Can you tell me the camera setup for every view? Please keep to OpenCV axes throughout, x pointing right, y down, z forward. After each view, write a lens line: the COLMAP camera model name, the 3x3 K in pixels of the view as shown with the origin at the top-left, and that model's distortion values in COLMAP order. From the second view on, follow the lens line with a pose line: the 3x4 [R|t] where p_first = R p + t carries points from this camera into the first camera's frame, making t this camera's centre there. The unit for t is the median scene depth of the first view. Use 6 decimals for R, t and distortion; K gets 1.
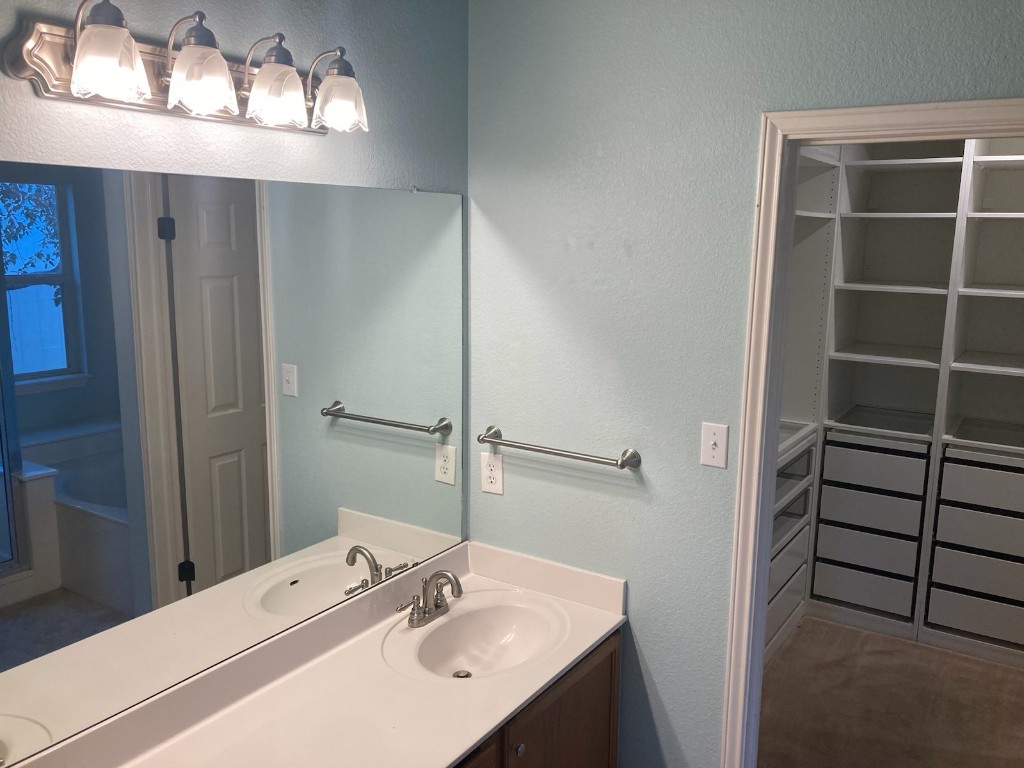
lens RADIAL K [[855.5, 0, 514.2], [0, 855.5, 385.9], [0, 0, 1]] dist [0.018271, -0.014330]
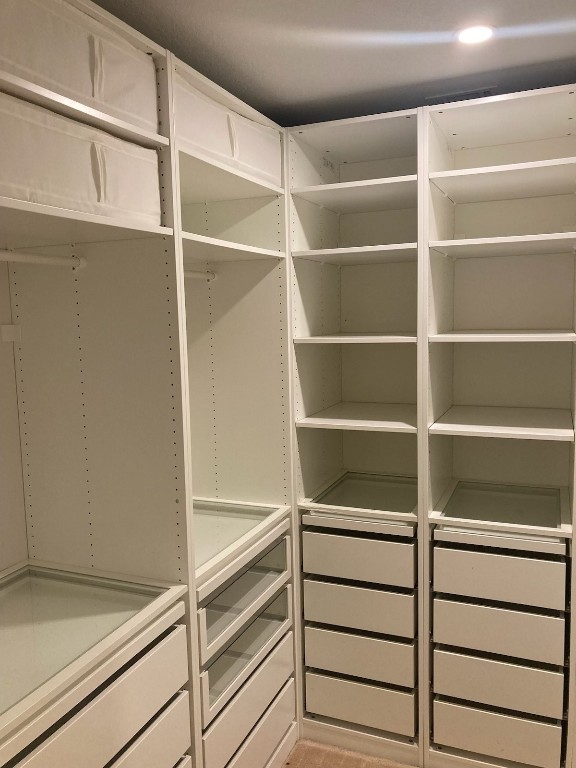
lens RADIAL K [[641.6, 0, 286.5], [0, 641.6, 382.2], [0, 0, 1]] dist [0.018271, -0.014330]
pose [[0.980418, -0.057912, 0.188220, 0.246791], [0.071269, 0.995338, -0.064985, -0.035268], [-0.183579, 0.077127, 0.979975, 0.397057]]
